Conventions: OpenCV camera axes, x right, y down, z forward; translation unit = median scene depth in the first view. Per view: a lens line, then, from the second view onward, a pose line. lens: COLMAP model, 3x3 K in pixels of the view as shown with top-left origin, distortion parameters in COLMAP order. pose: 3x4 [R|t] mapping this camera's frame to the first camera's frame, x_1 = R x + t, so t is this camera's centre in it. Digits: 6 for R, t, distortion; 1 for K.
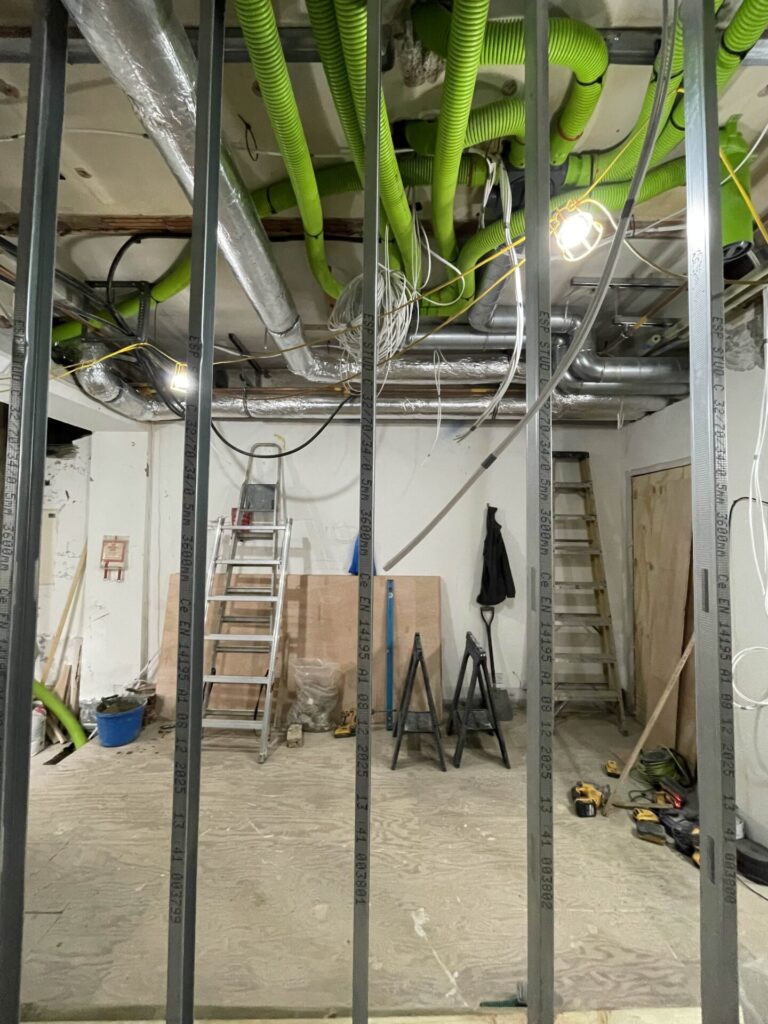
lens RADIAL K [[415.2, 0, 384.0], [0, 415.2, 512.0], [0, 0, 1]] dist [-0.001360, -0.000204]
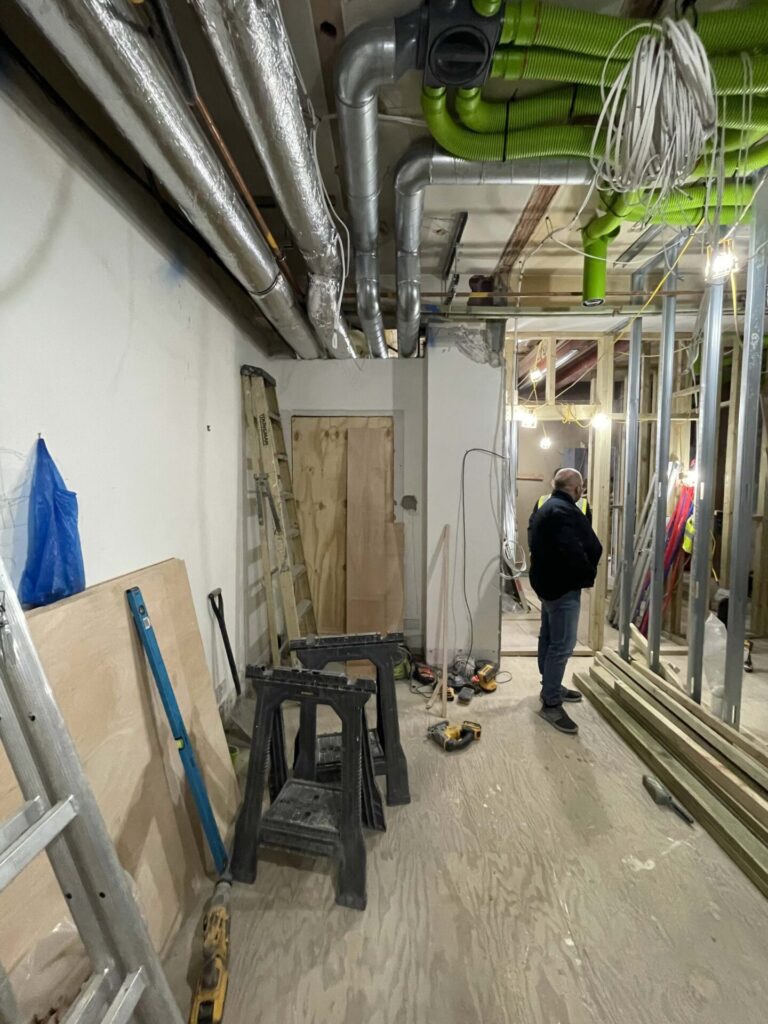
lens RADIAL K [[415.2, 0, 384.0], [0, 415.2, 512.0], [0, 0, 1]] dist [-0.001360, -0.000204]
pose [[0.007562, -0.083047, 0.996517, -0.423467], [-0.043248, 0.995586, 0.083297, 0.051513], [-0.999036, -0.043728, 0.003937, 0.854323]]
